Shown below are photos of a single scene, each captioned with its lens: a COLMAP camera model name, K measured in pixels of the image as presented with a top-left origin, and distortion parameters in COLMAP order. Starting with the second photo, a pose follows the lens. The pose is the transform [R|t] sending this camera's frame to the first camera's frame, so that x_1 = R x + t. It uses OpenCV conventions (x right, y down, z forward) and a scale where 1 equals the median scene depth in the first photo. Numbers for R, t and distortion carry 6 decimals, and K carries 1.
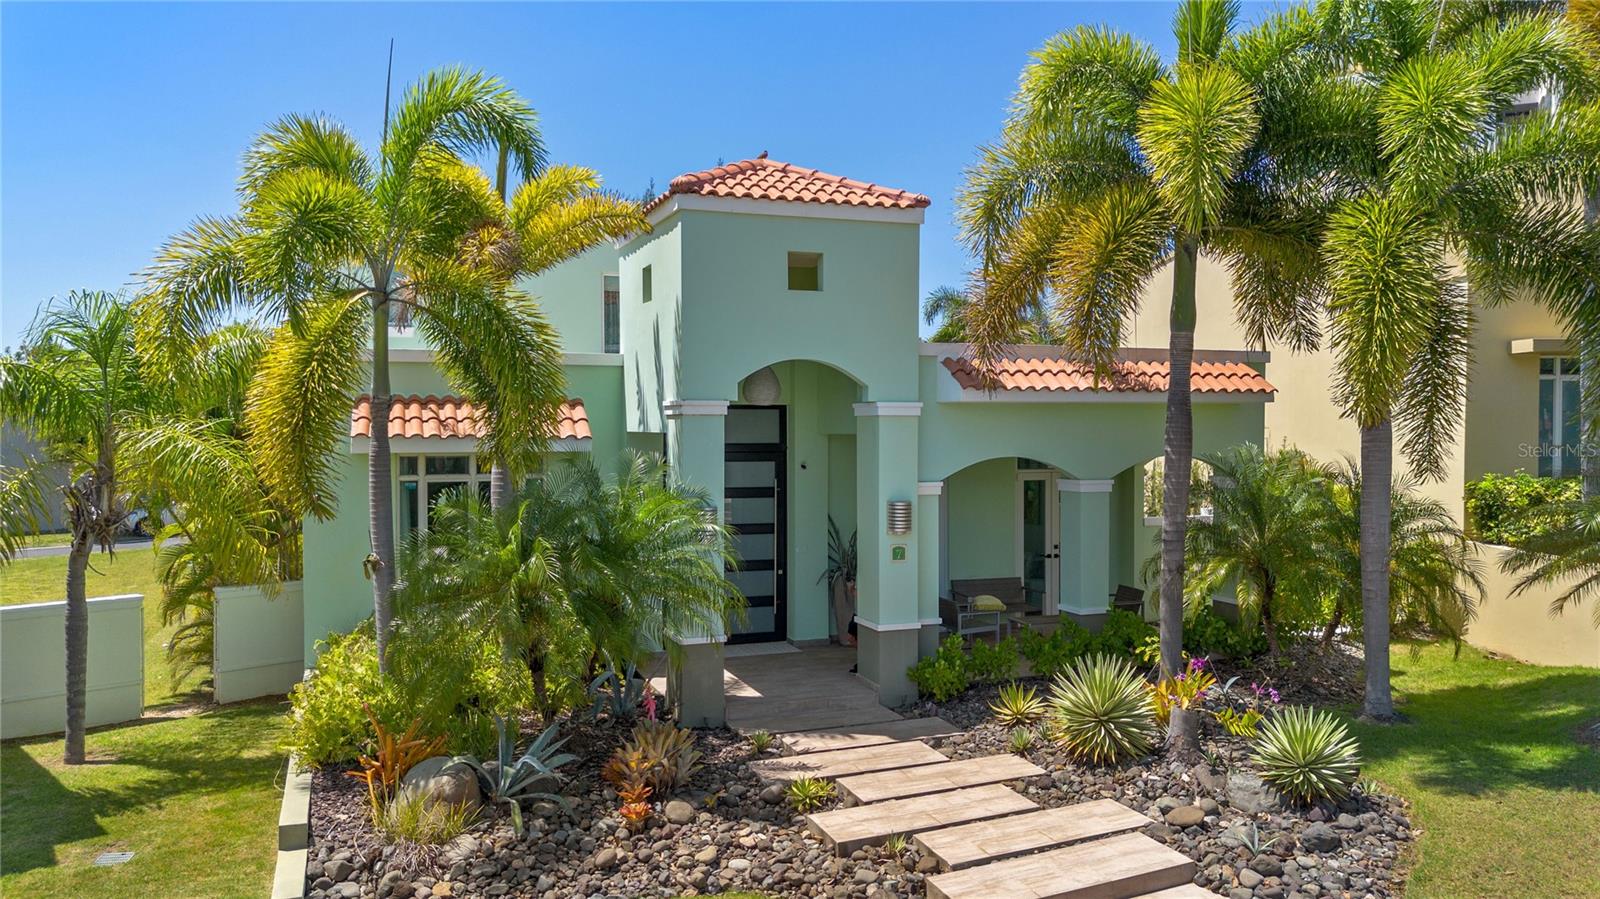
lens RADIAL K [[1144.7, 0, 801.1], [0, 1144.7, 448.4], [0, 0, 1]] dist [0.072713, -0.079442]
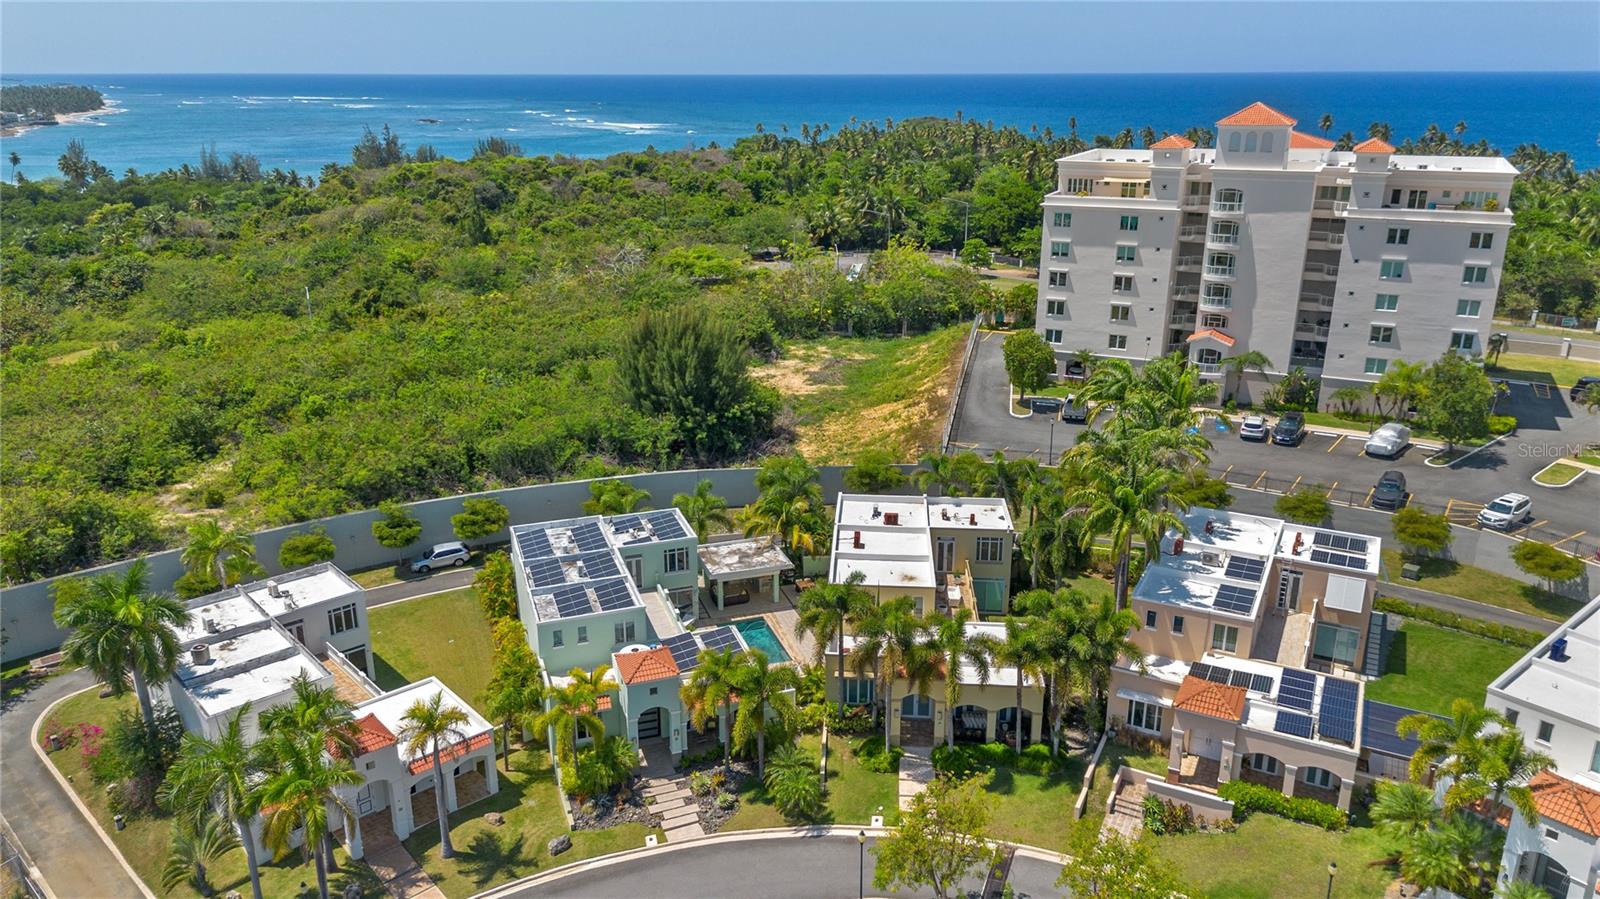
lens RADIAL K [[1144.7, 0, 798.4], [0, 1144.7, 440.9], [0, 0, 1]] dist [0.072713, -0.079442]
pose [[0.999593, 0.010349, -0.026597, 0.867472], [-0.002343, 0.958541, 0.284944, -3.014191], [0.028443, -0.284765, 0.958175, -3.946992]]
